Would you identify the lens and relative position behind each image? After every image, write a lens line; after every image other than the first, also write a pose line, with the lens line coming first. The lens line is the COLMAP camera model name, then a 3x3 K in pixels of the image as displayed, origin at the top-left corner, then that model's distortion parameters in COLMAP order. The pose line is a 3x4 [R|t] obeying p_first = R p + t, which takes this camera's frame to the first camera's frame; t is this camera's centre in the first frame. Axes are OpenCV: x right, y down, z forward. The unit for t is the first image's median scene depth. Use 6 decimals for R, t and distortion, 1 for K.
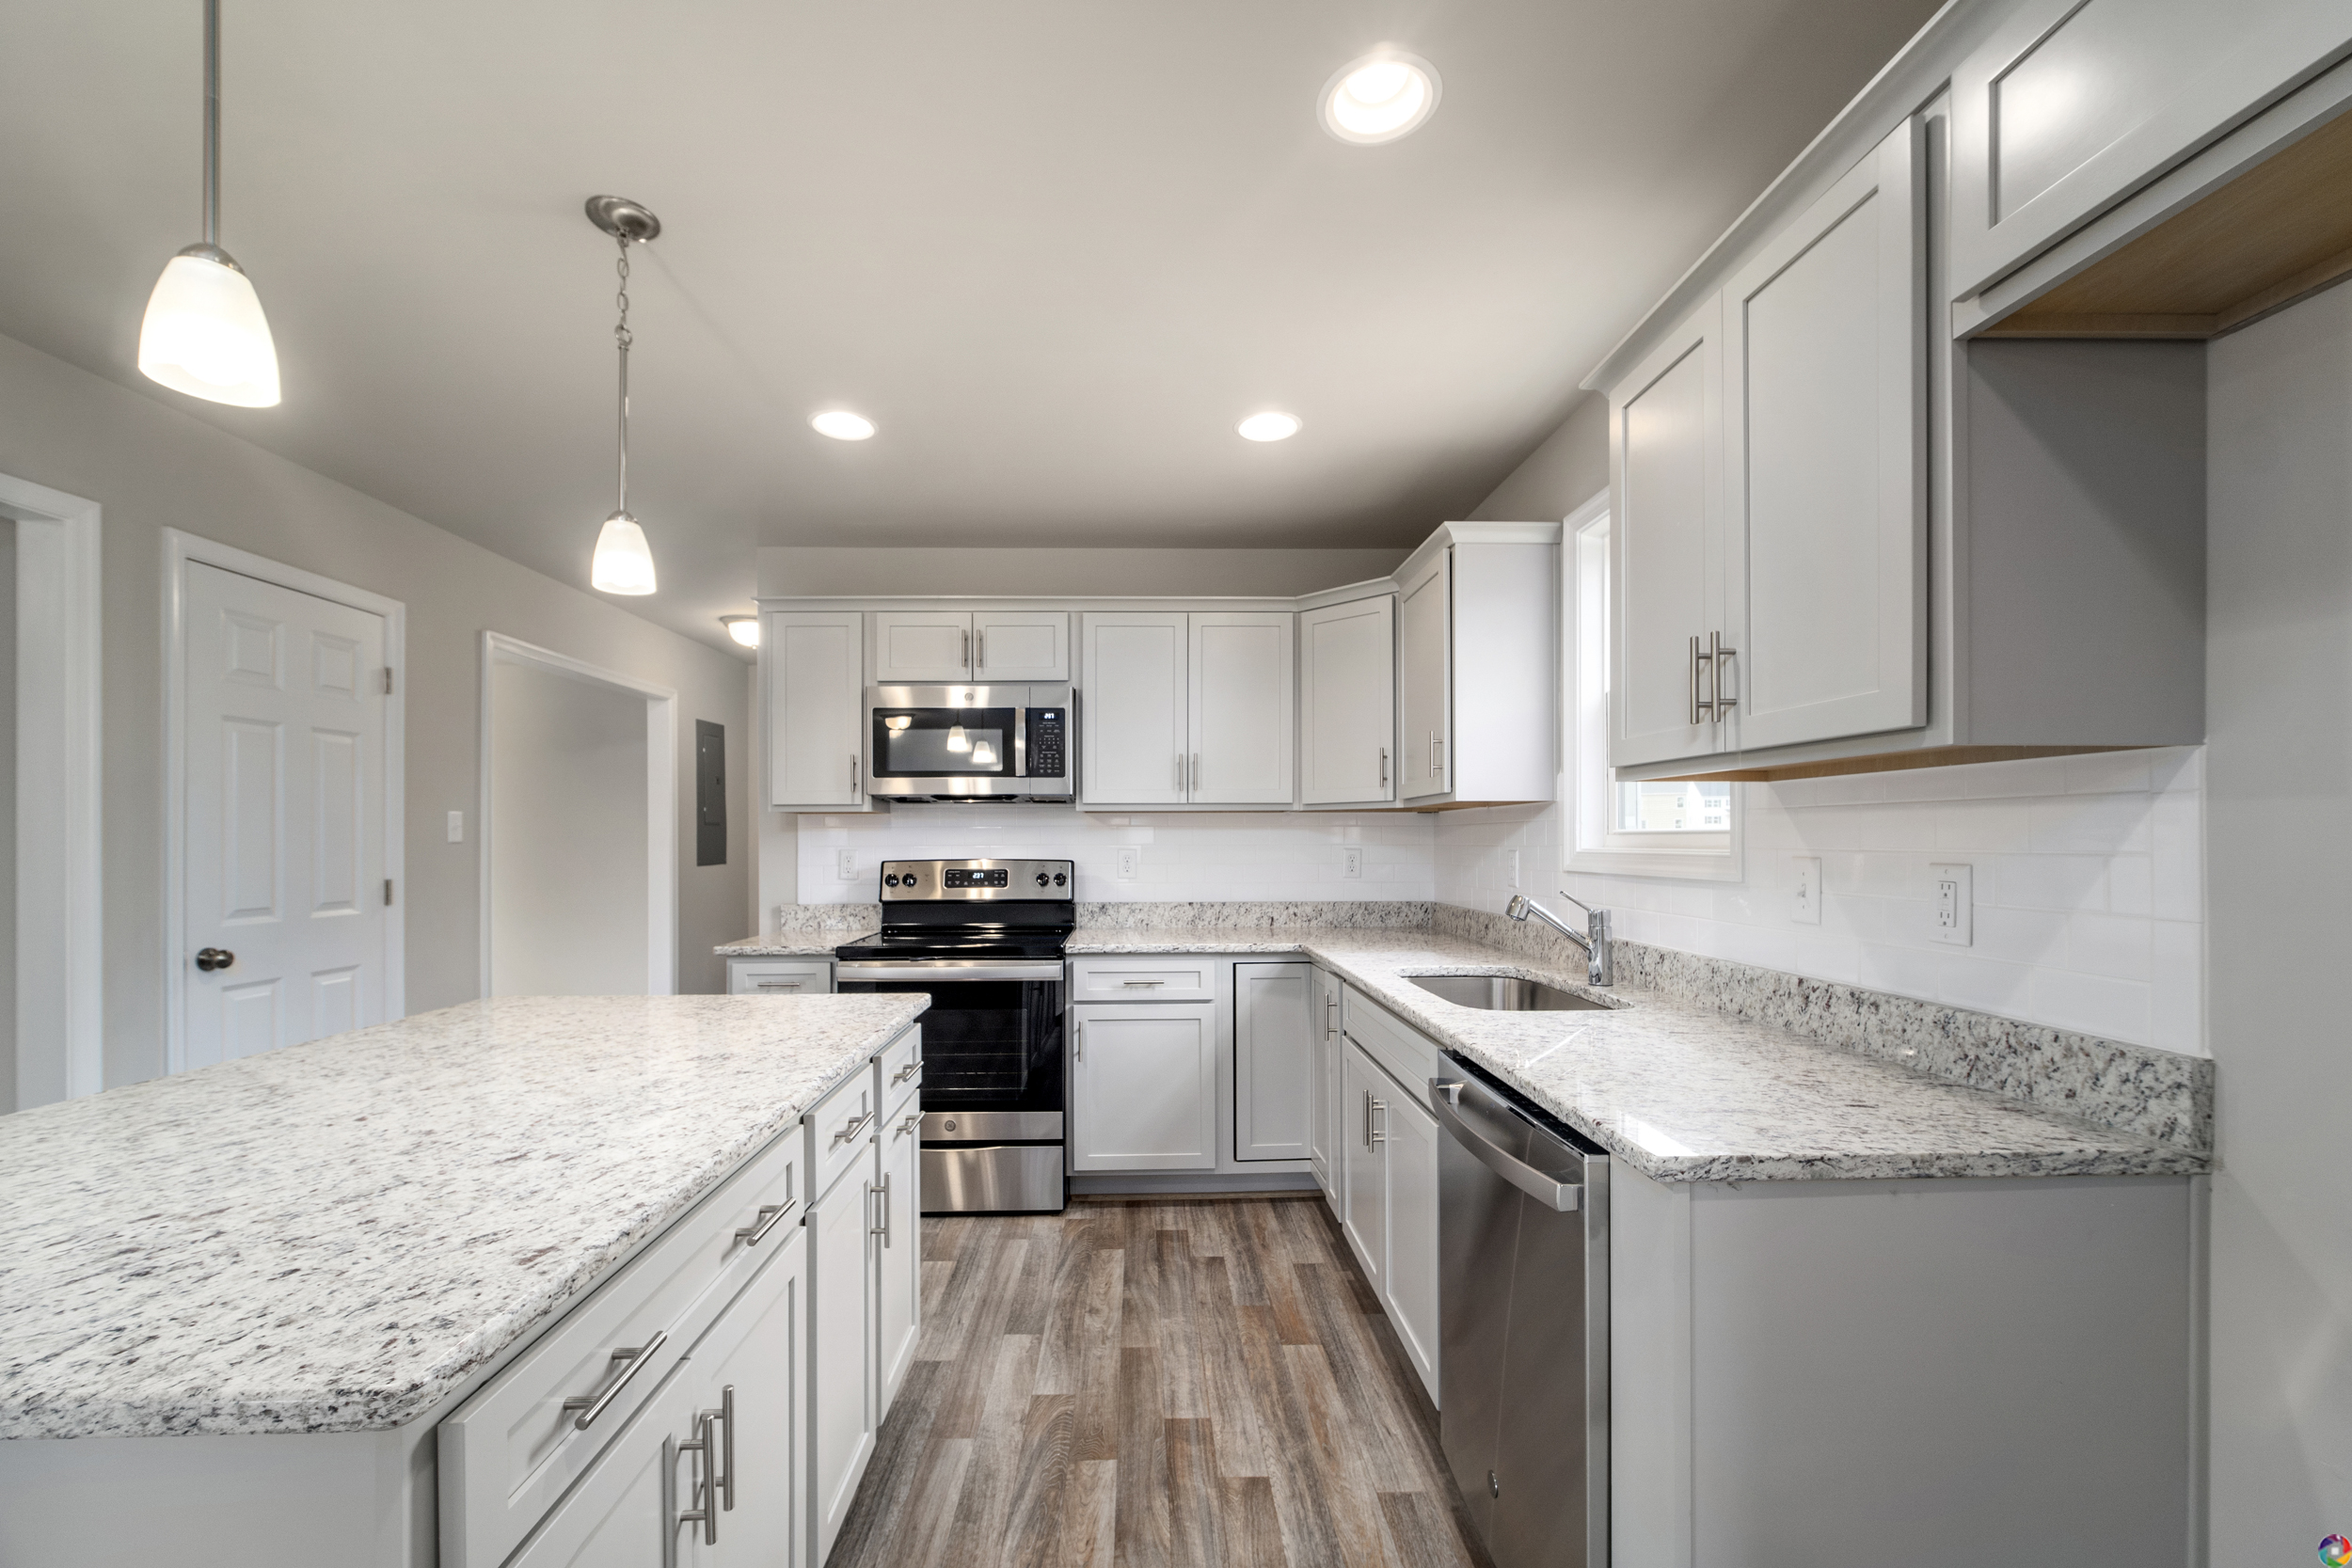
lens RADIAL K [[947.6, 0, 1179.4], [0, 947.6, 835.7], [0, 0, 1]] dist [-0.001612, 0.000774]
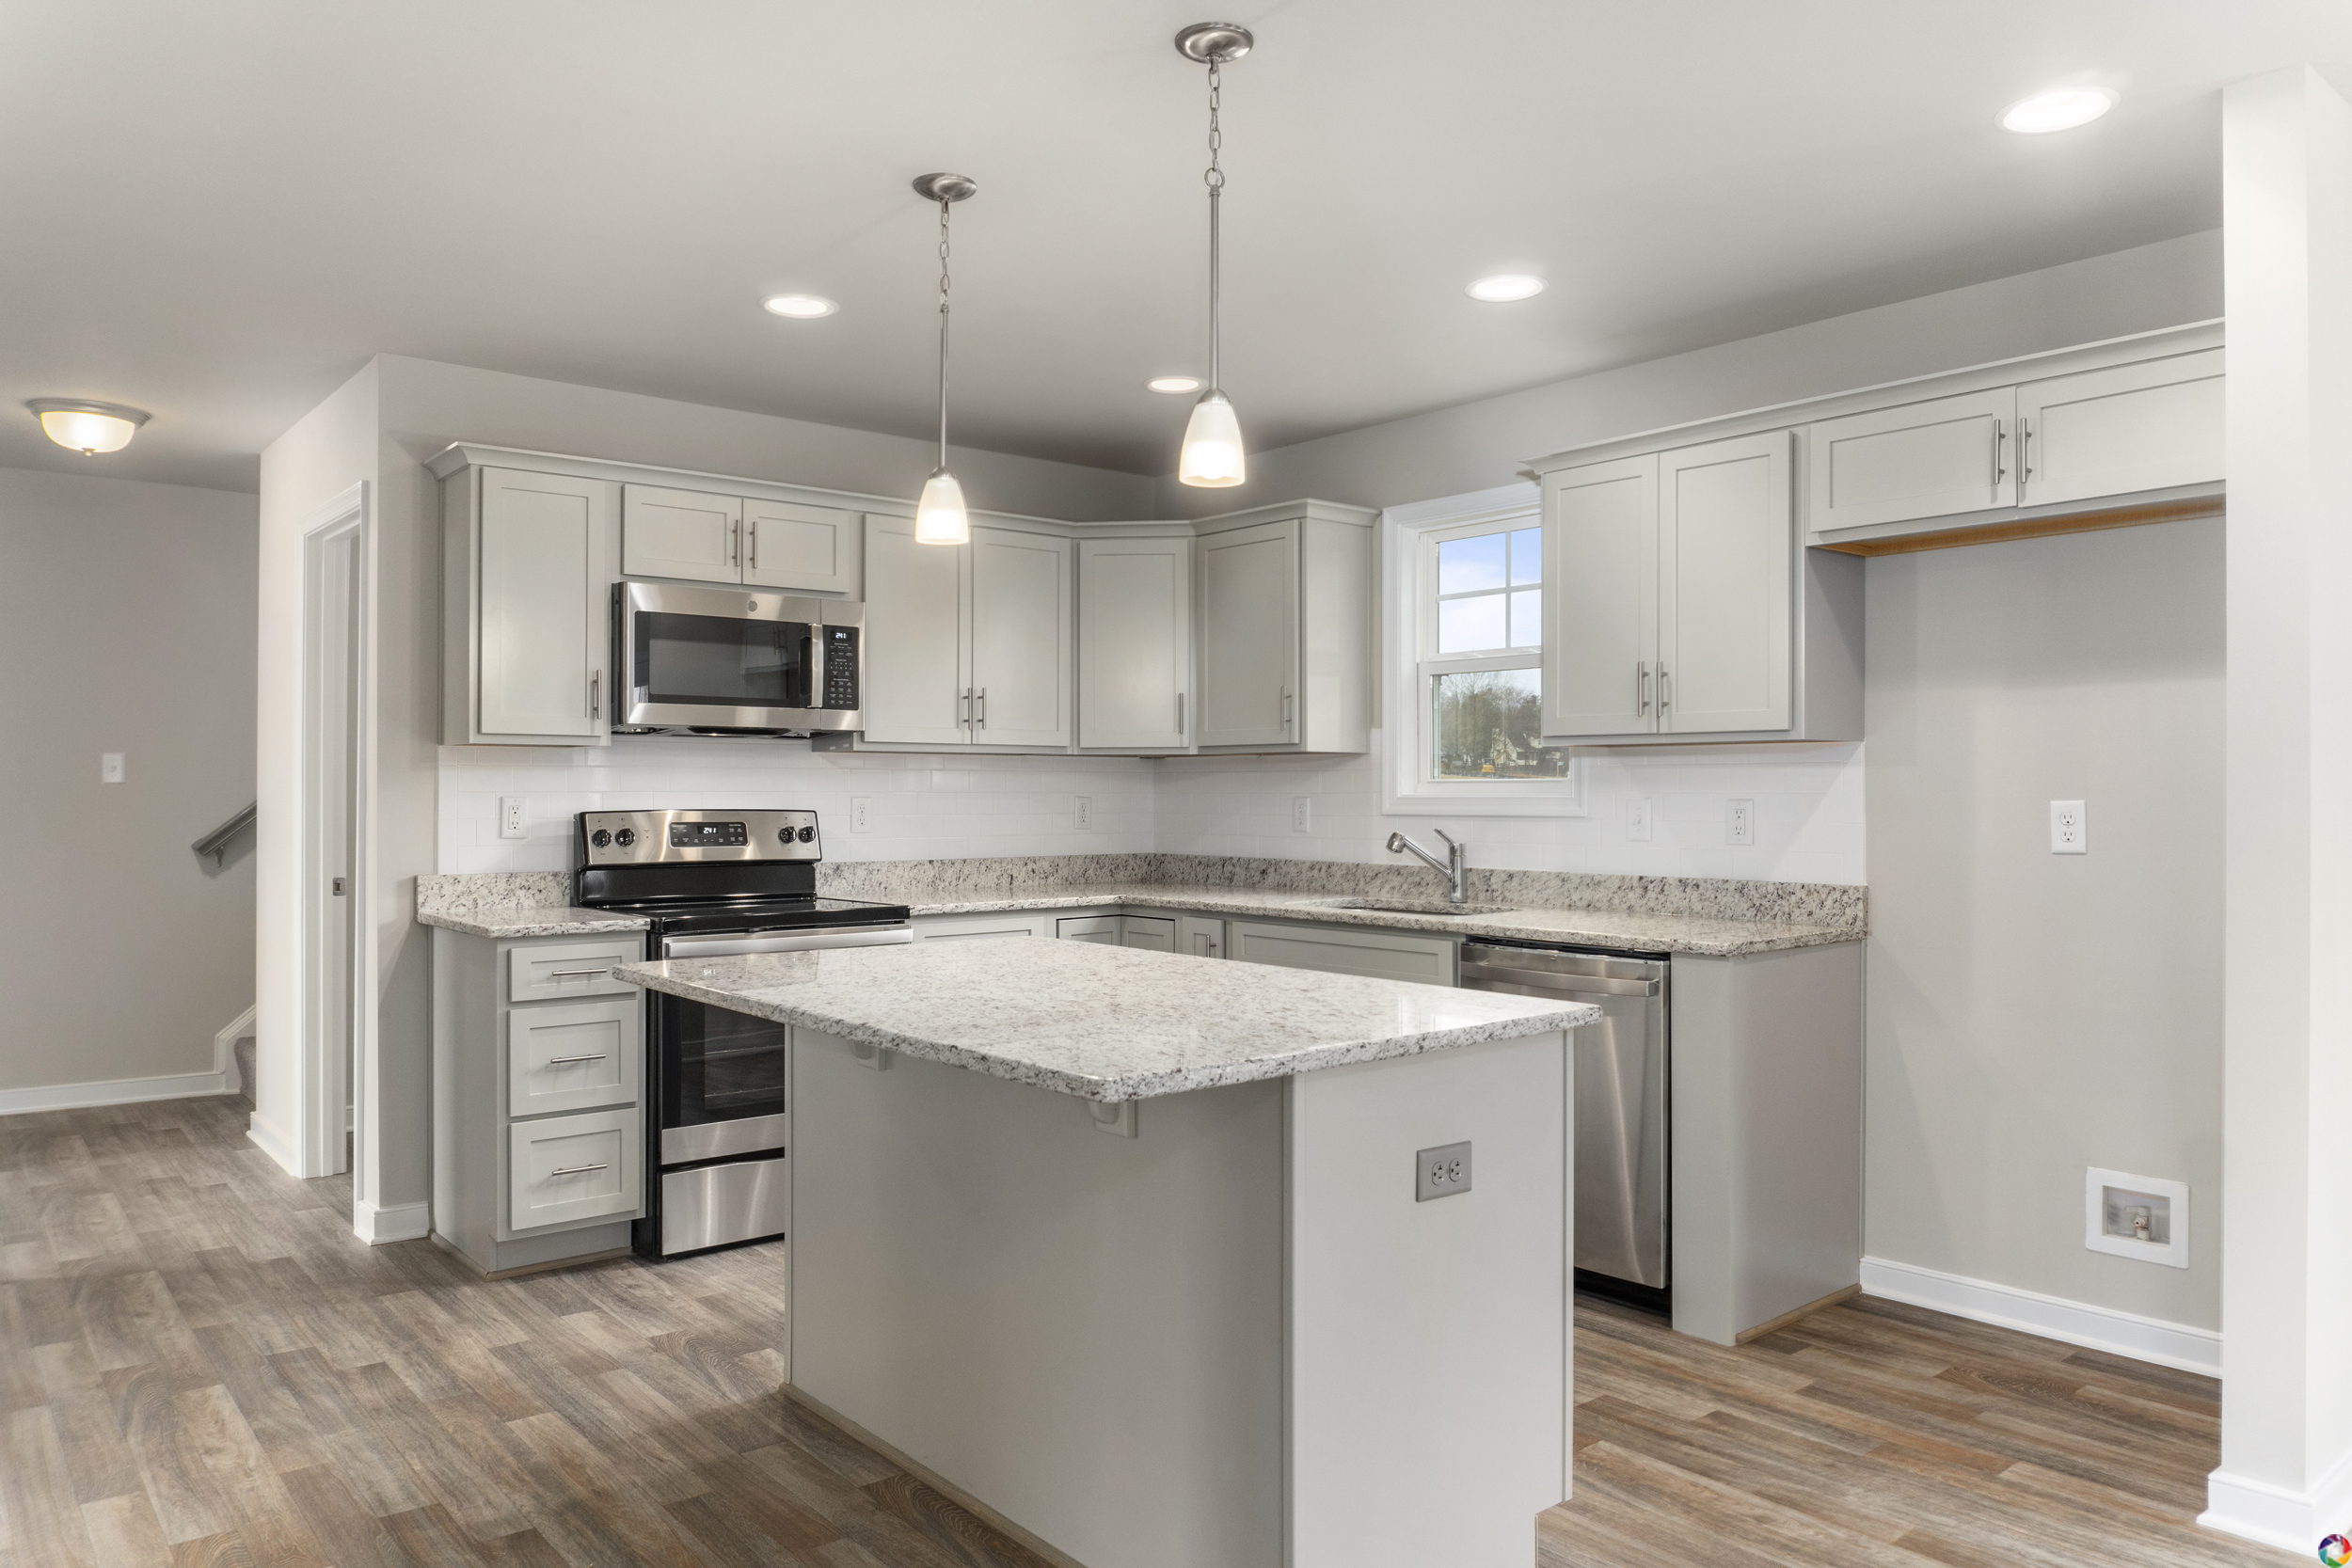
lens RADIAL K [[1560.6, 0, 1204.1], [0, 1560.6, 779.4], [0, 0, 1]] dist [-0.017364, -0.003272]
pose [[0.782757, 0.007255, 0.622285, -1.095377], [-0.004949, 0.999973, -0.005434, 0.007732], [-0.622308, 0.001174, 0.782772, -0.402178]]
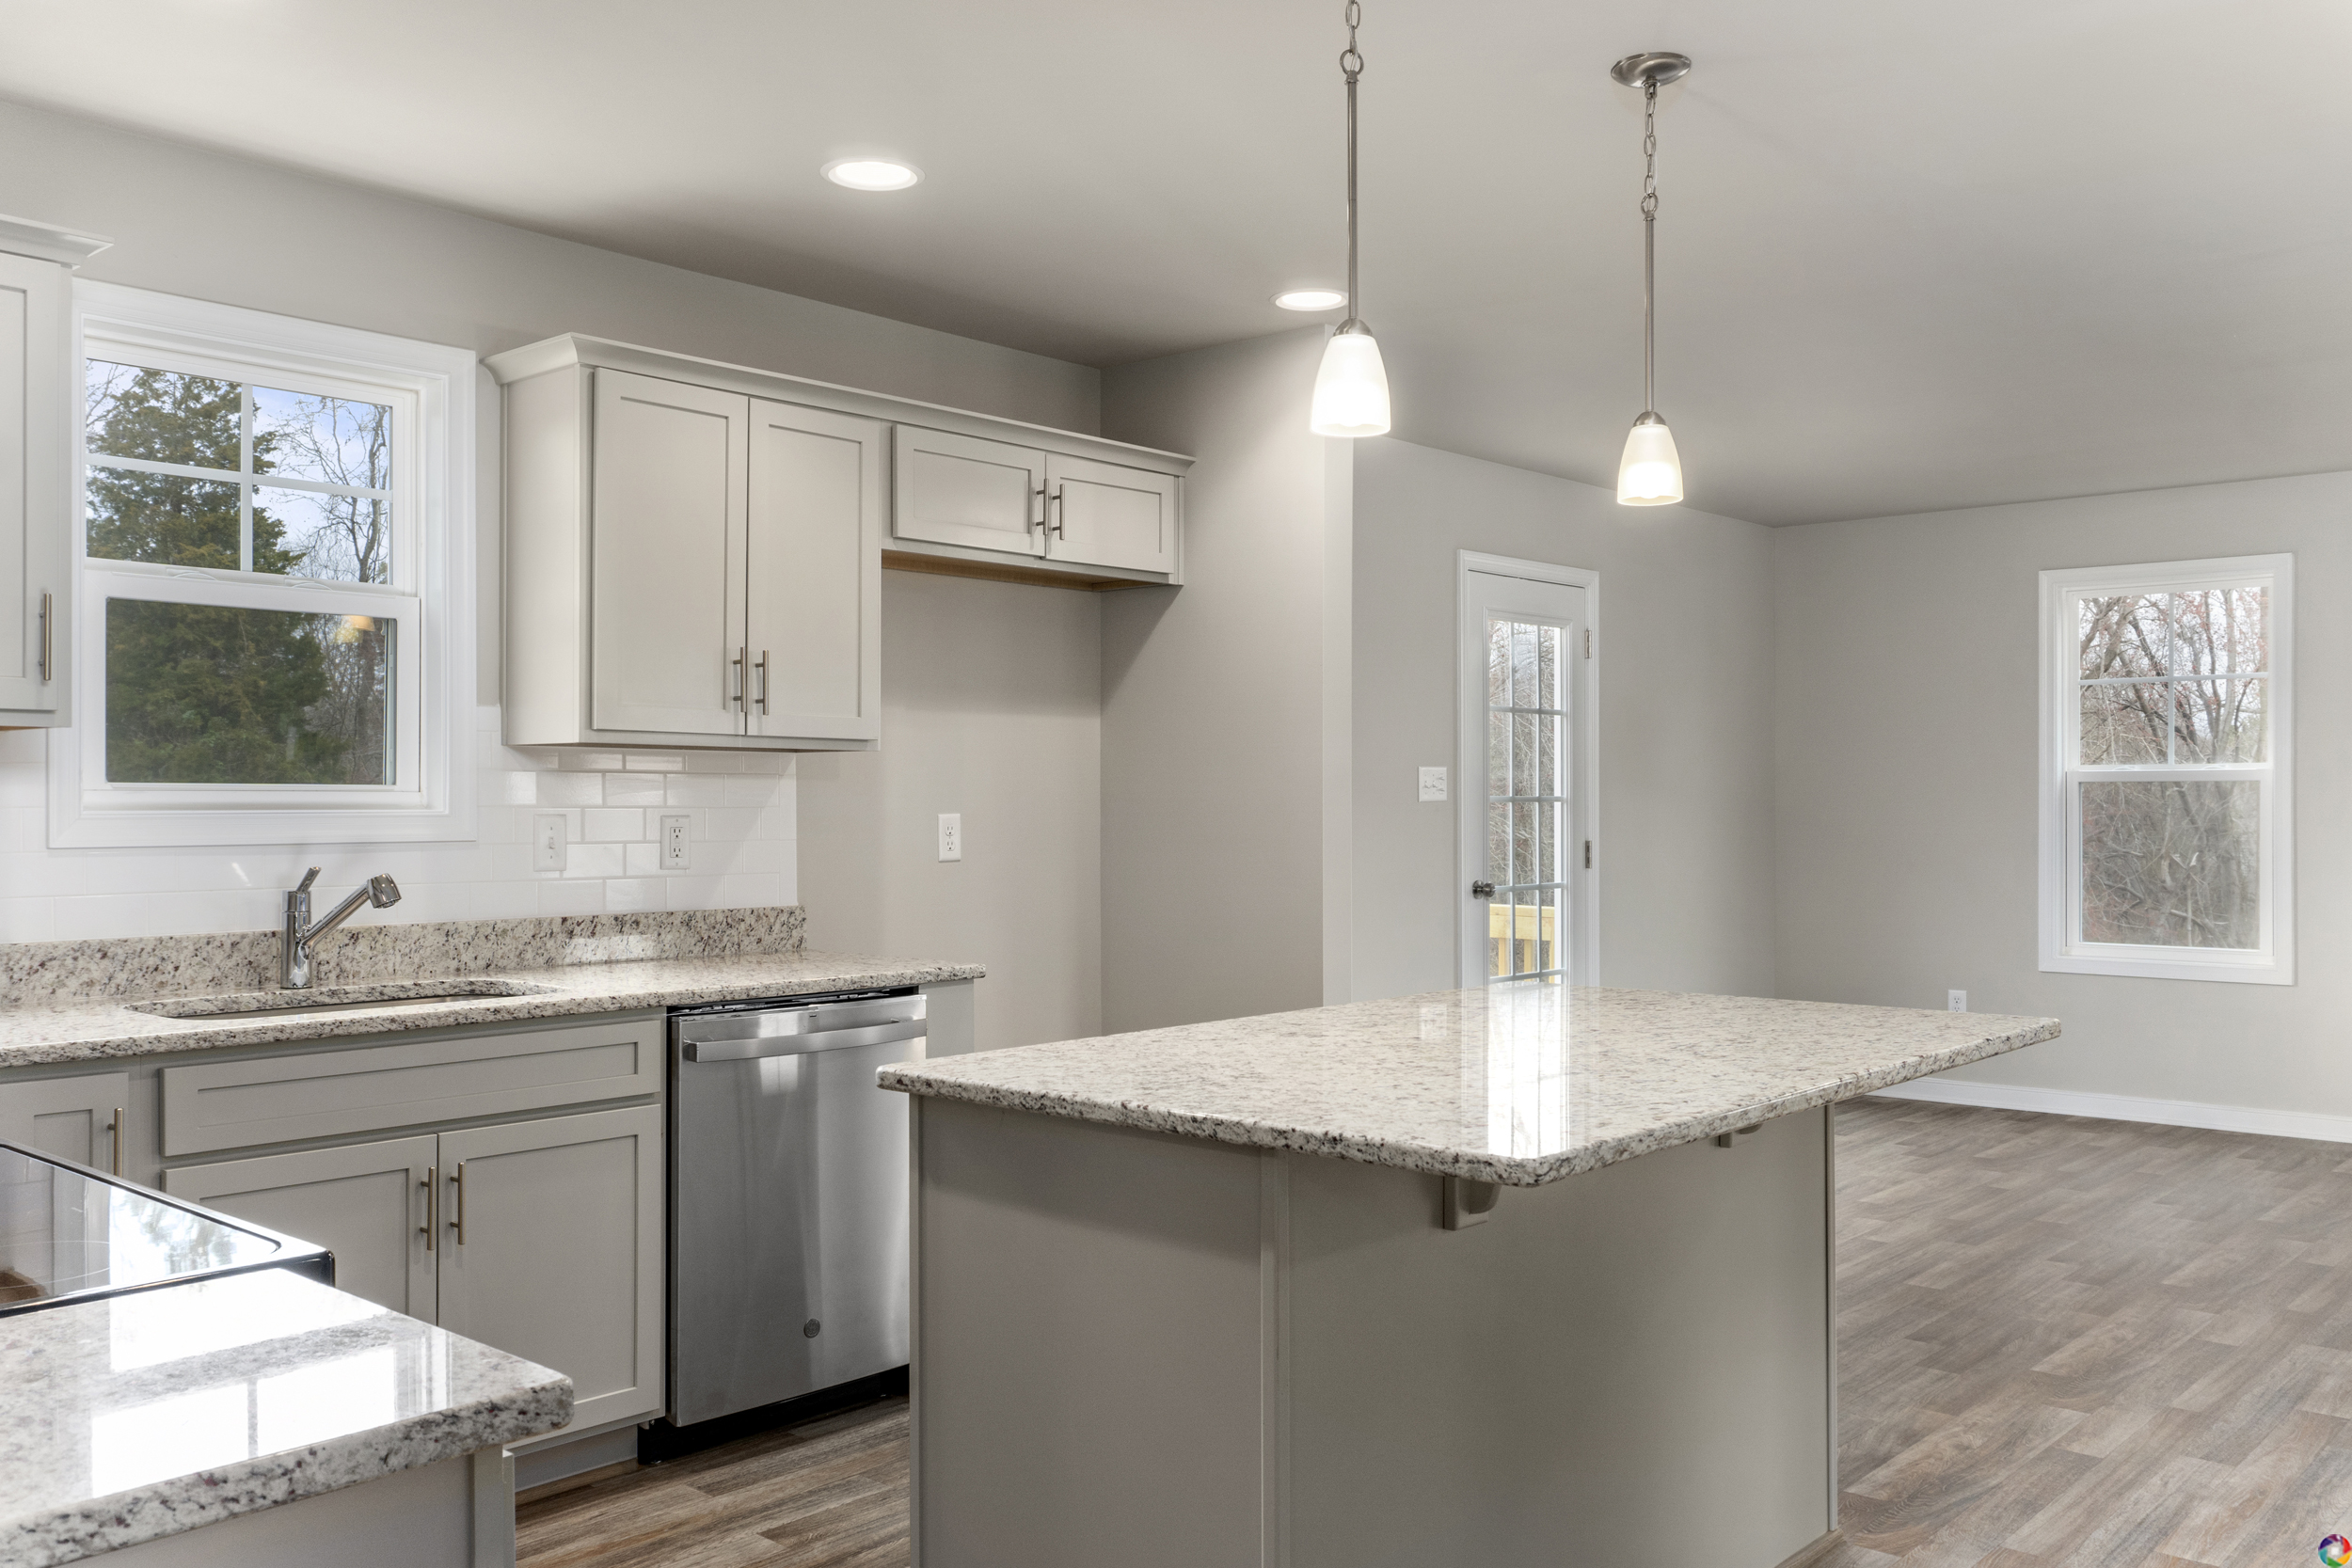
lens RADIAL K [[1965.8, 0, 1189.1], [0, 1965.8, 729.7], [0, 0, 1]] dist [-0.001797, 0.003358]
pose [[-0.725237, 0.025070, 0.688042, -1.162012], [-0.003395, 0.999194, -0.039986, 0.010334], [-0.688490, -0.031335, -0.724568, 1.648788]]
